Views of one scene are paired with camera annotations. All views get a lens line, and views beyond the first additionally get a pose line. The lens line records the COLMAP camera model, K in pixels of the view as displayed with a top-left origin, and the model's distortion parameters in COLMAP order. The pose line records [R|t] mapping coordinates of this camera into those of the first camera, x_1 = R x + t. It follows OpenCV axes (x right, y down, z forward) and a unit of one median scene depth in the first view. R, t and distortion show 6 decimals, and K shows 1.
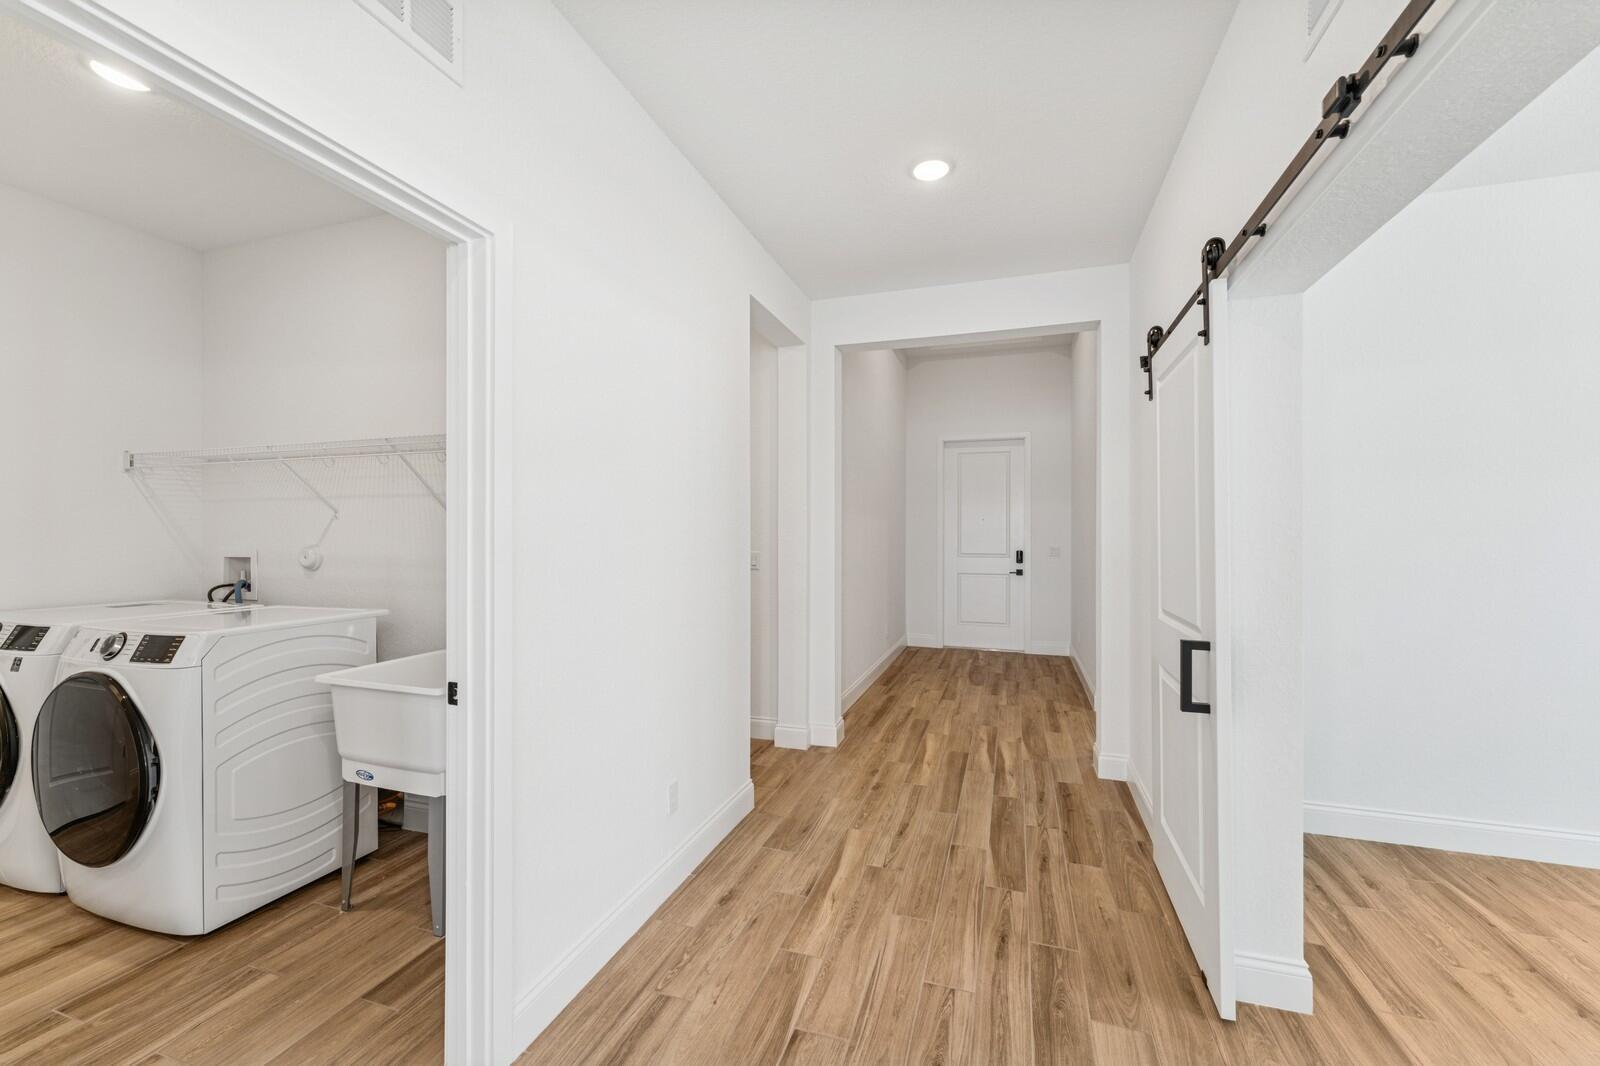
lens RADIAL K [[640.5, 0, 793.5], [0, 640.5, 537.2], [0, 0, 1]] dist [0.006309, -0.000331]
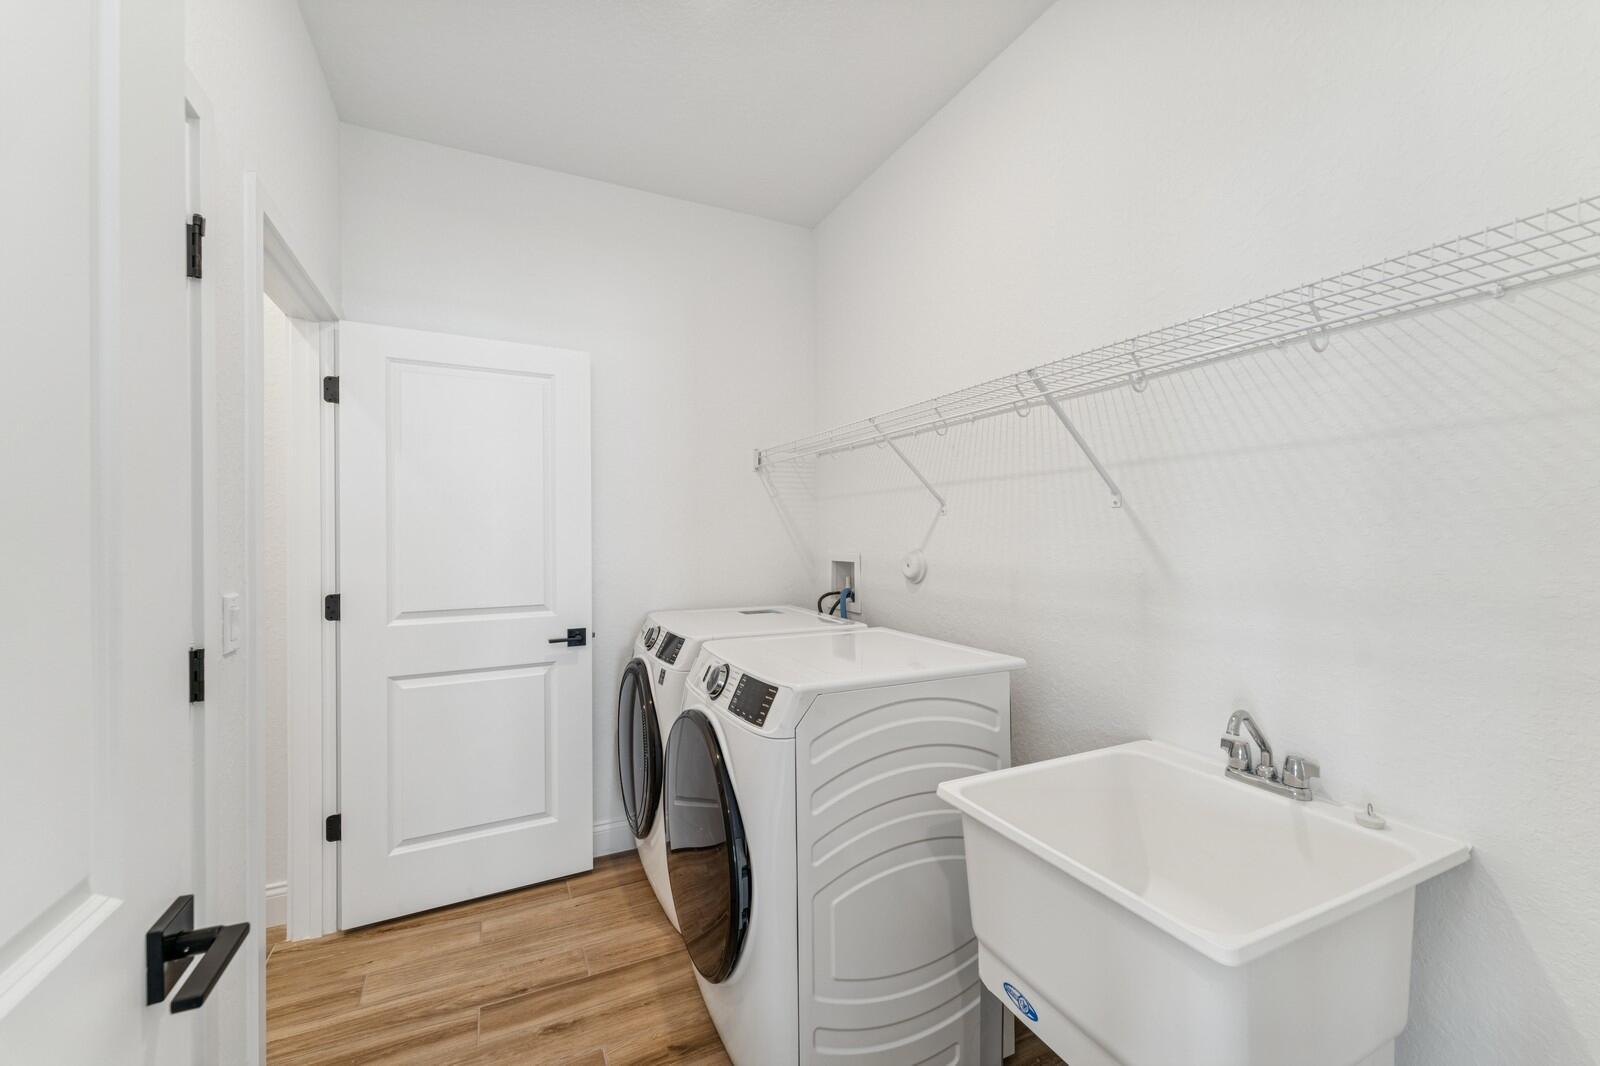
lens RADIAL K [[640.5, 0, 793.5], [0, 640.5, 537.2], [0, 0, 1]] dist [0.006309, -0.000331]
pose [[0.696439, -0.000420, -0.717616, -0.434751], [0.002166, 0.999997, 0.001517, -0.004863], [0.717612, -0.002611, 0.696438, 0.523947]]
